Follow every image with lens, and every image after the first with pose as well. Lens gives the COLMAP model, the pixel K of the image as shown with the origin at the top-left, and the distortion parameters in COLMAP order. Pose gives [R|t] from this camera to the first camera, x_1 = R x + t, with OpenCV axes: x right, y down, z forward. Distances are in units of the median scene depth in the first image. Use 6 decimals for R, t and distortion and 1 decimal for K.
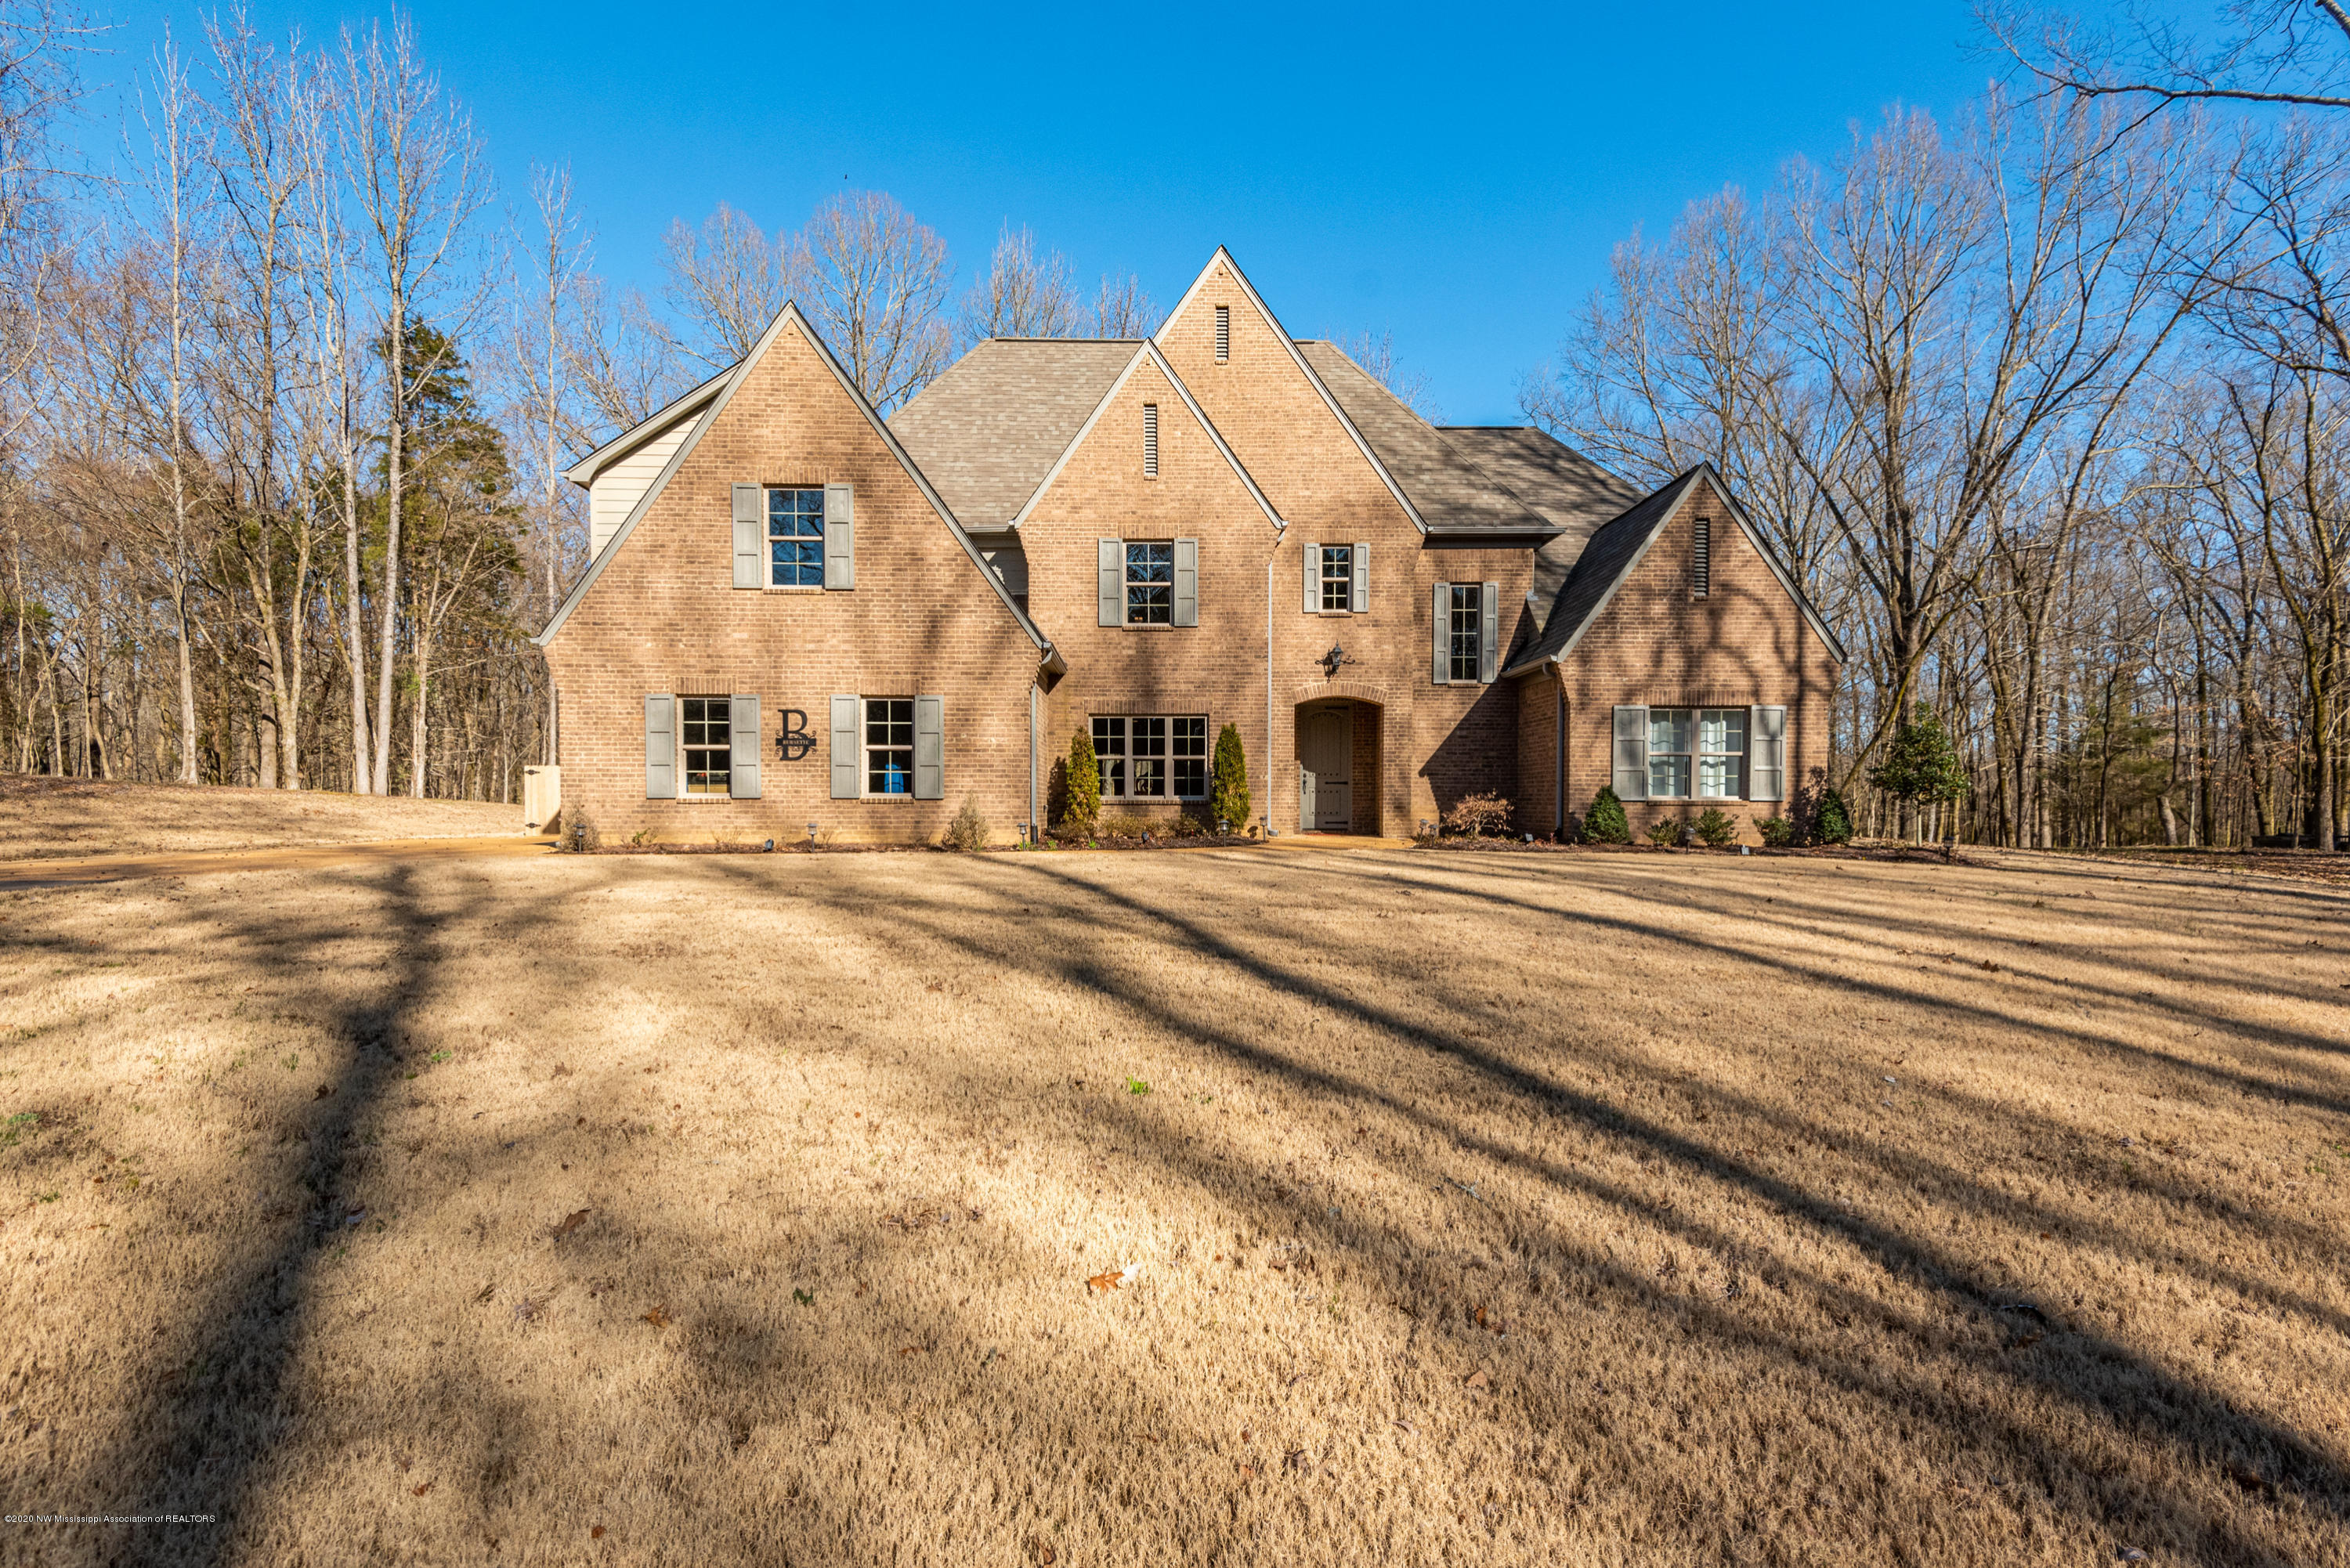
lens RADIAL K [[1105.3, 0, 1172.0], [0, 1105.3, 811.7], [0, 0, 1]] dist [0.000948, -0.000170]
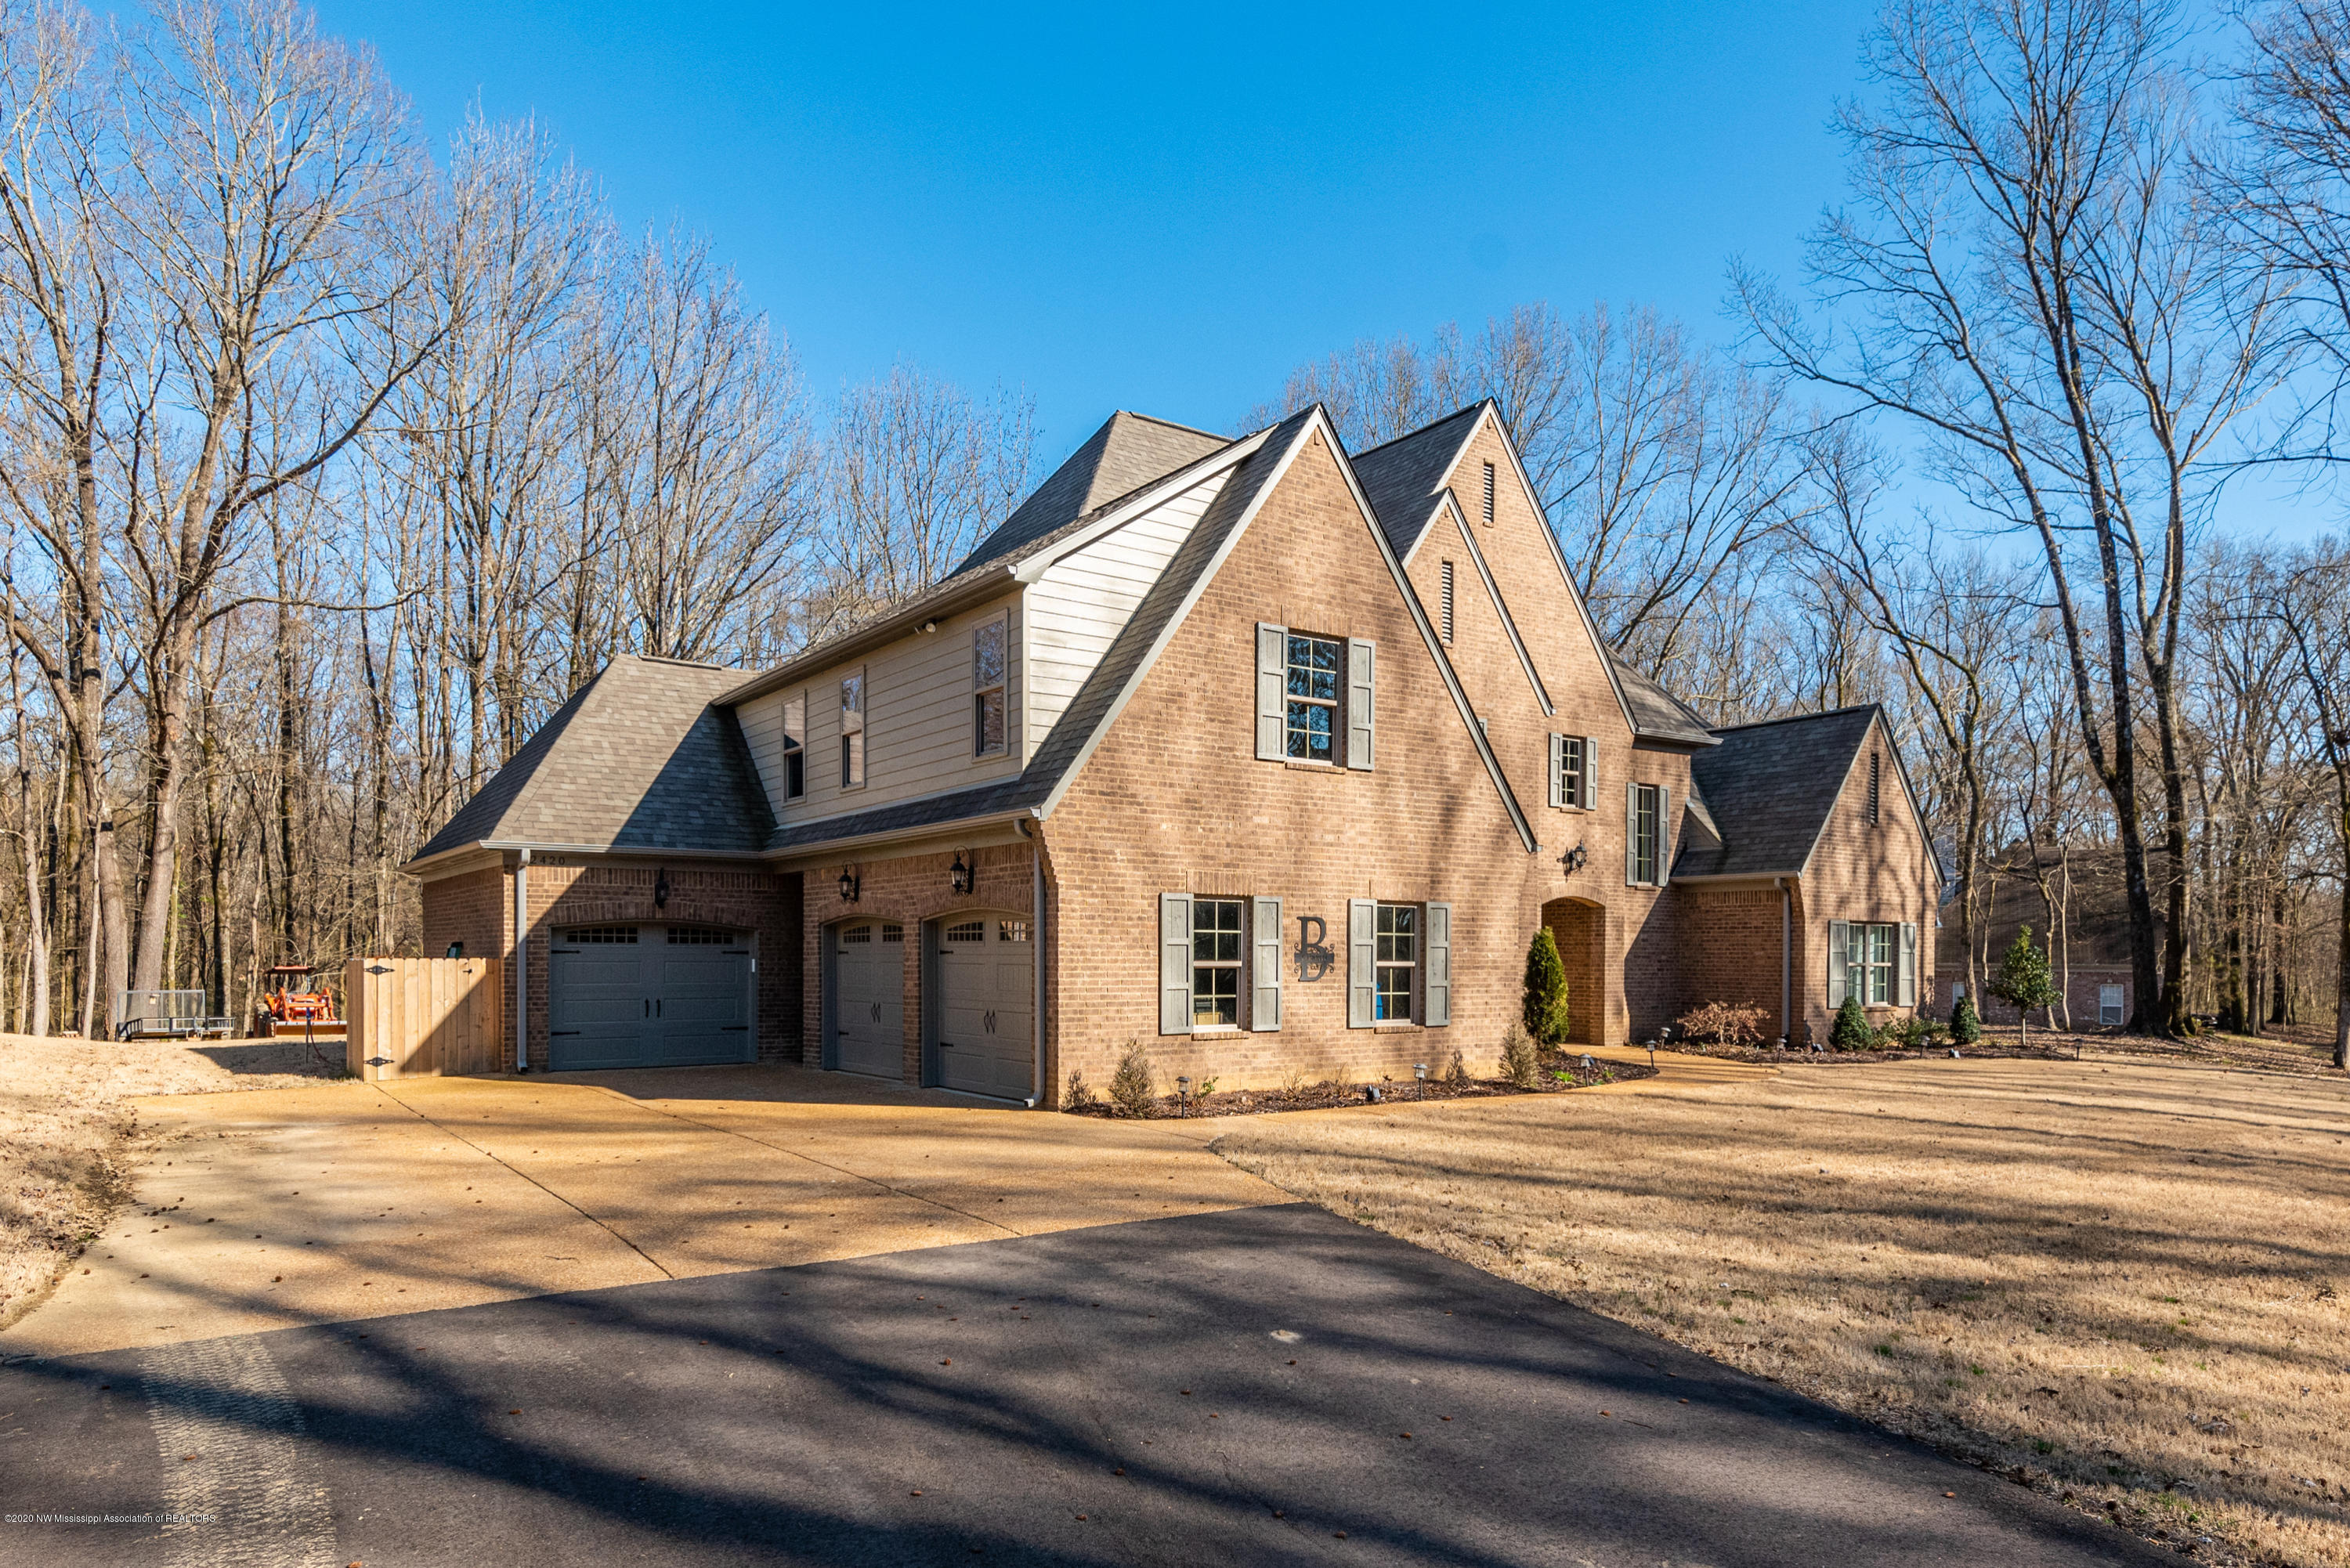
lens RADIAL K [[1456.7, 0, 1232.0], [0, 1456.7, 963.1], [0, 0, 1]] dist [0.000639, 0.002825]
pose [[0.824328, 0.000363, 0.566113, -0.812433], [0.001067, 0.999997, -0.002195, -0.047219], [-0.566112, 0.002413, 0.824325, 0.144038]]
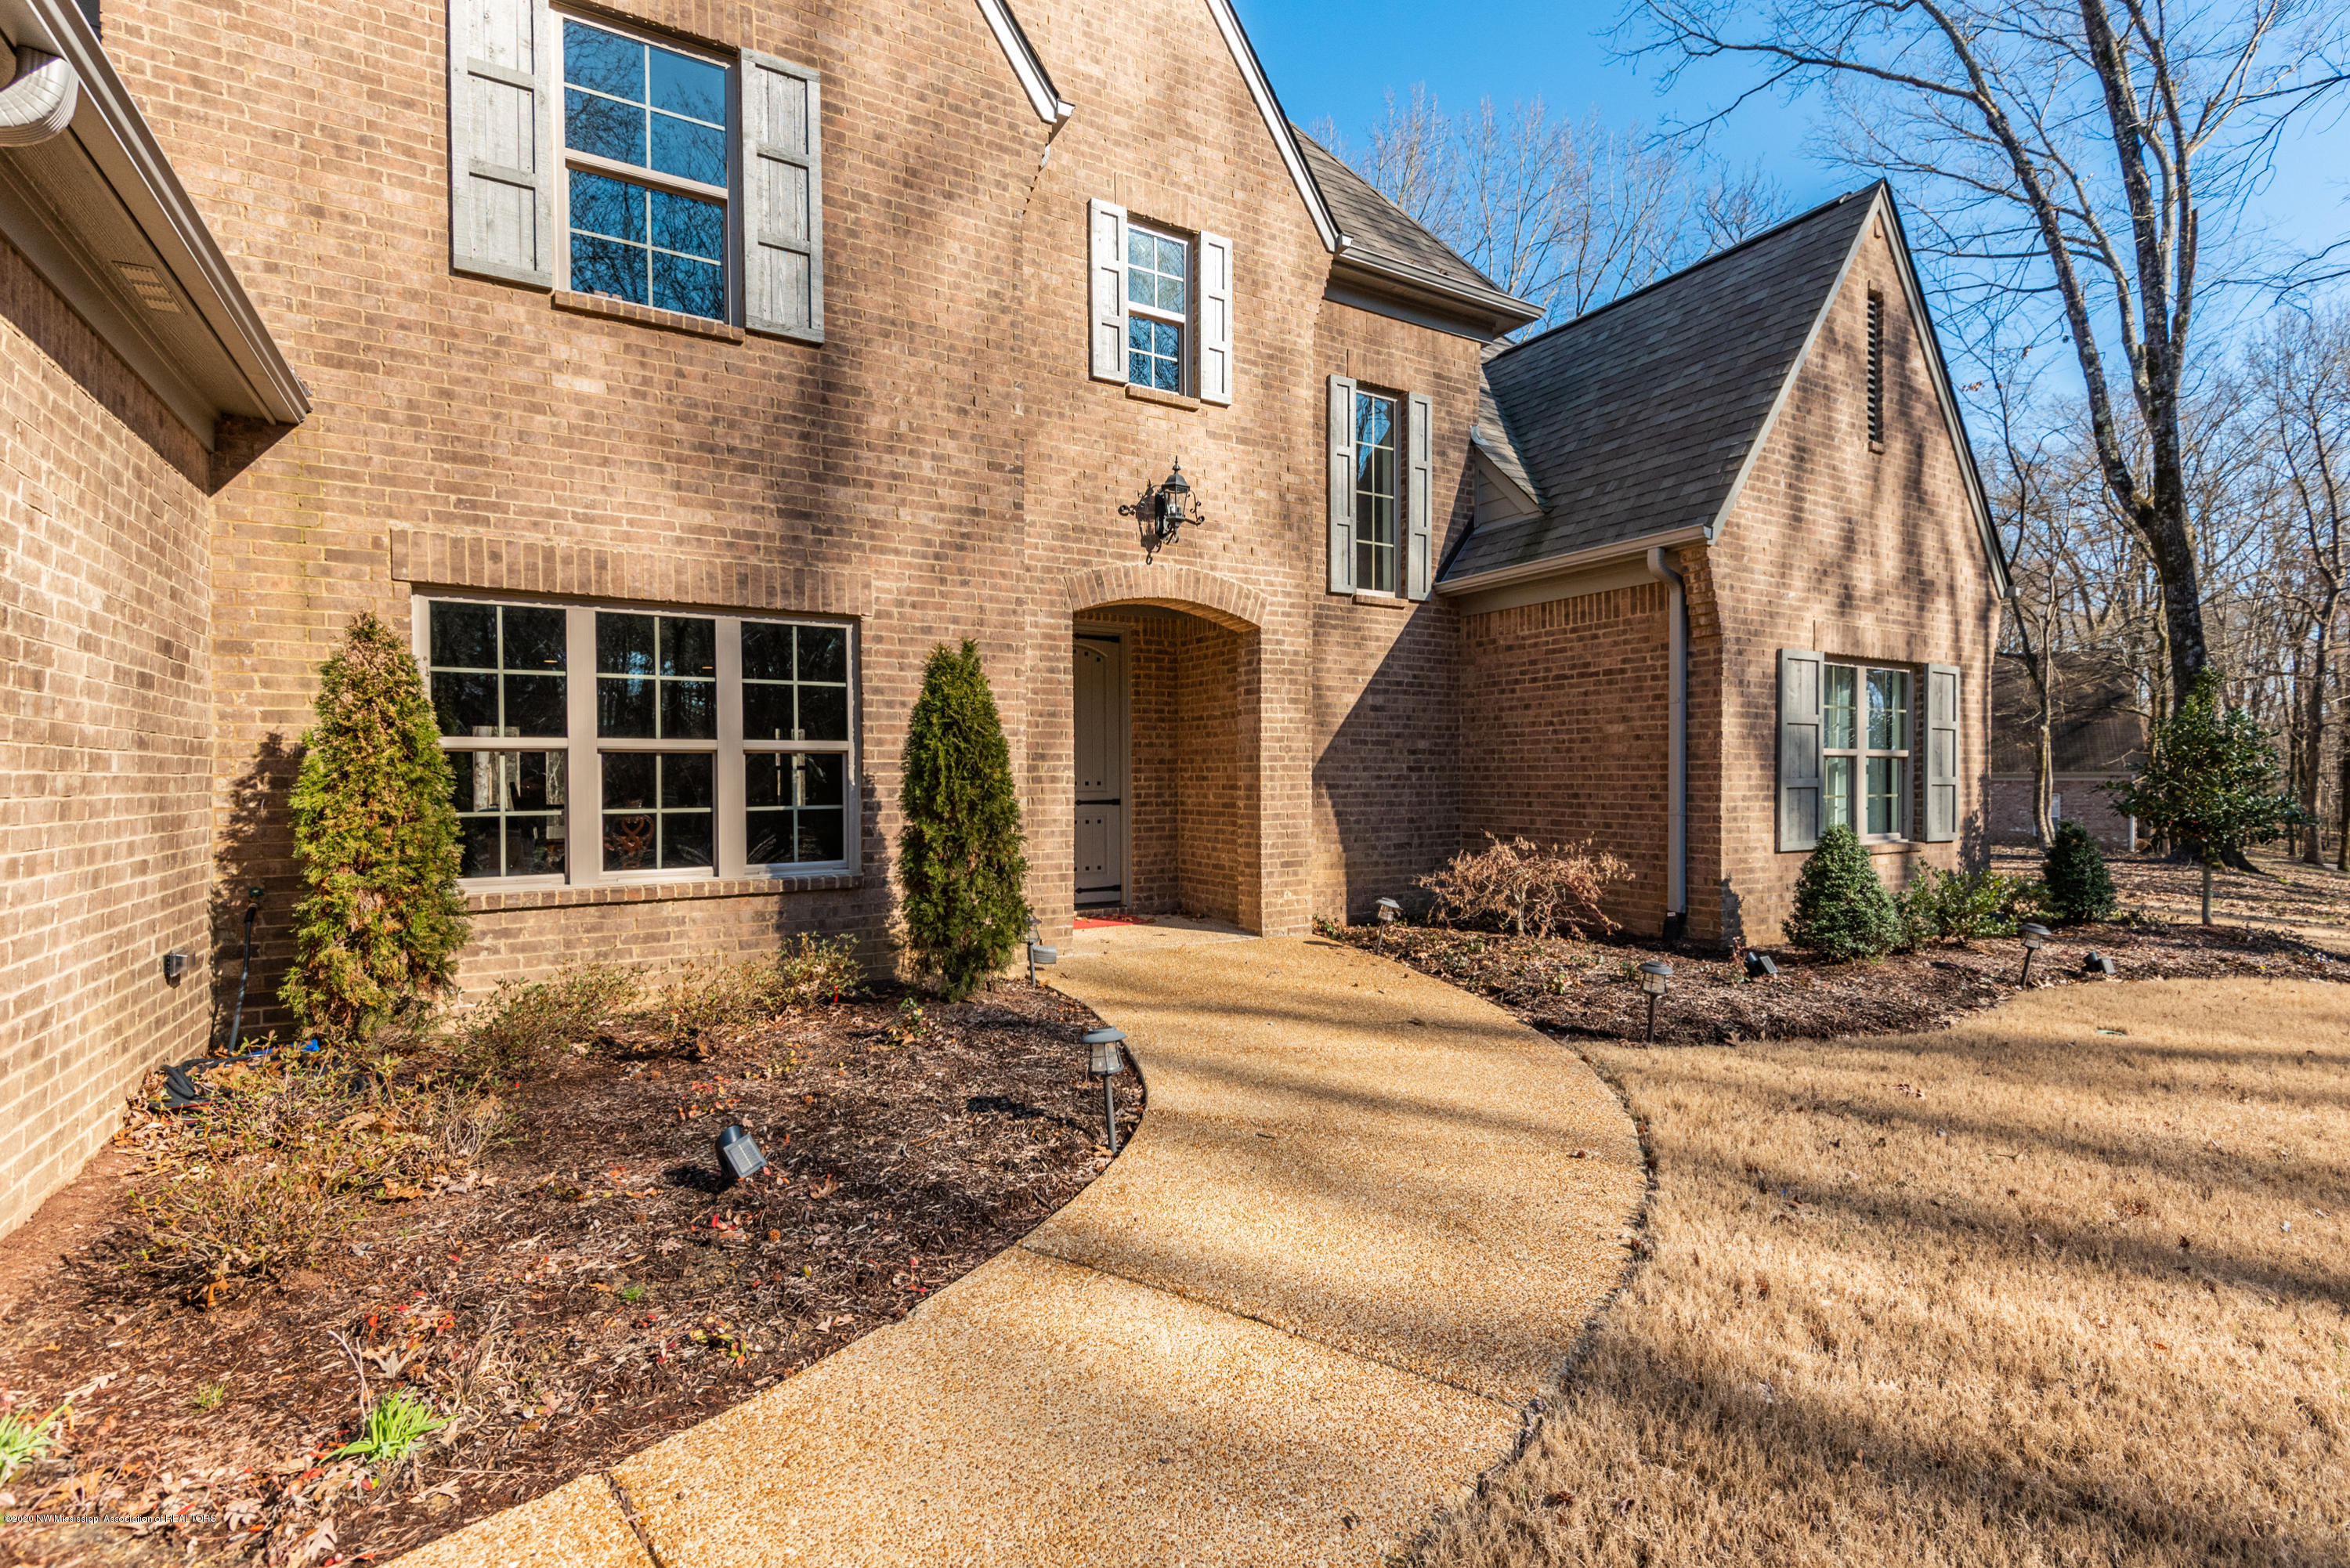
lens RADIAL K [[1064.5, 0, 1188.1], [0, 1064.5, 785.8], [0, 0, 1]] dist [0.032161, -0.018657]
pose [[0.862901, -0.008375, 0.505303, -0.044604], [0.009531, 0.999955, 0.000297, -0.036587], [-0.505283, 0.004560, 0.862942, 0.671614]]
